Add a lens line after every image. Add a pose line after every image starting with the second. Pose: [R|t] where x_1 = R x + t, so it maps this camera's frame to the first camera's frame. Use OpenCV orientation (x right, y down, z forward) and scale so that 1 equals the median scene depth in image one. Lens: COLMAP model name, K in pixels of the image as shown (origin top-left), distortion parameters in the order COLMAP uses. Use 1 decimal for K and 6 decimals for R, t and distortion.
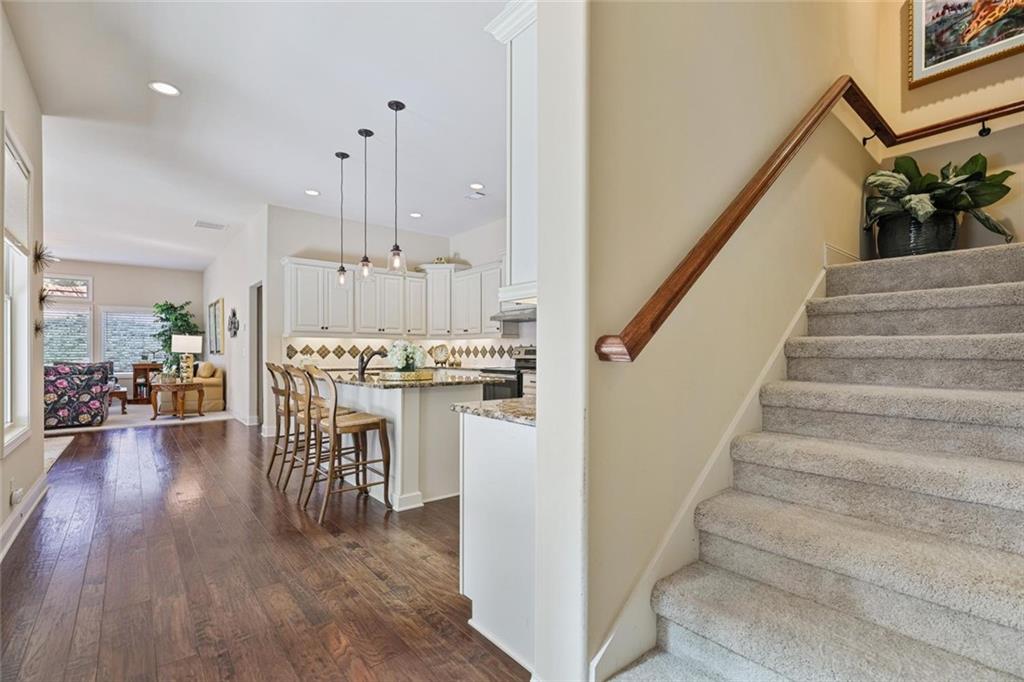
lens RADIAL K [[459.2, 0, 514.2], [0, 459.2, 348.5], [0, 0, 1]] dist [-0.000619, -0.000191]
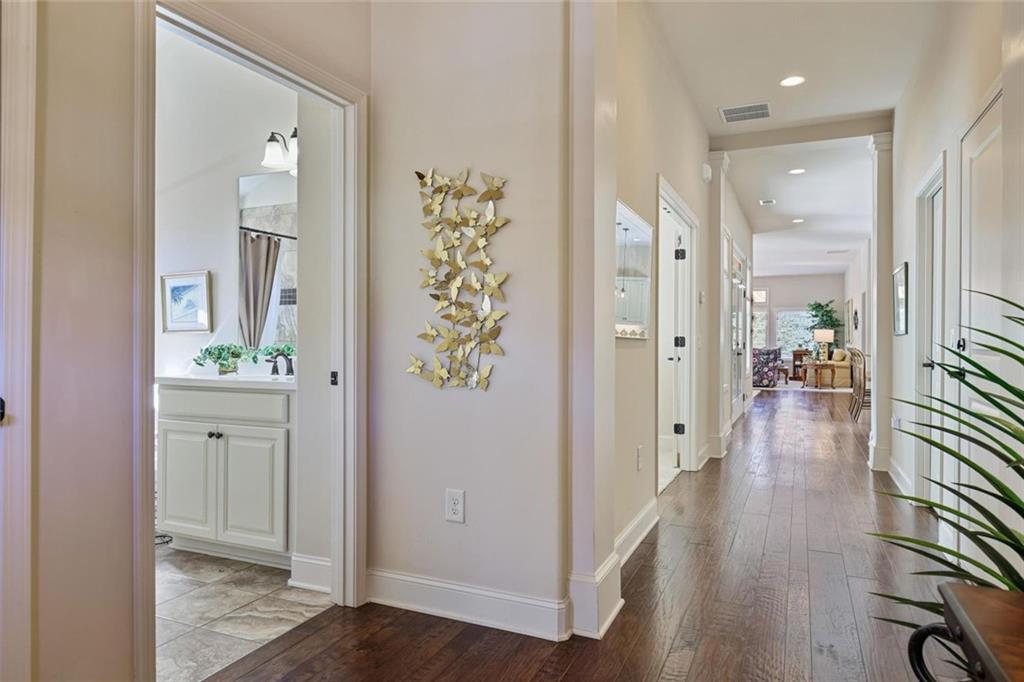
lens RADIAL K [[640.0, 0, 512.0], [0, 640.0, 341.0], [0, 0, 1]] dist [0.004543, 0.000299]
pose [[0.434910, 0.006898, -0.900448, 0.569618], [-0.004414, 0.999975, 0.005529, -0.000080], [0.900463, 0.001570, 0.434929, -0.633122]]
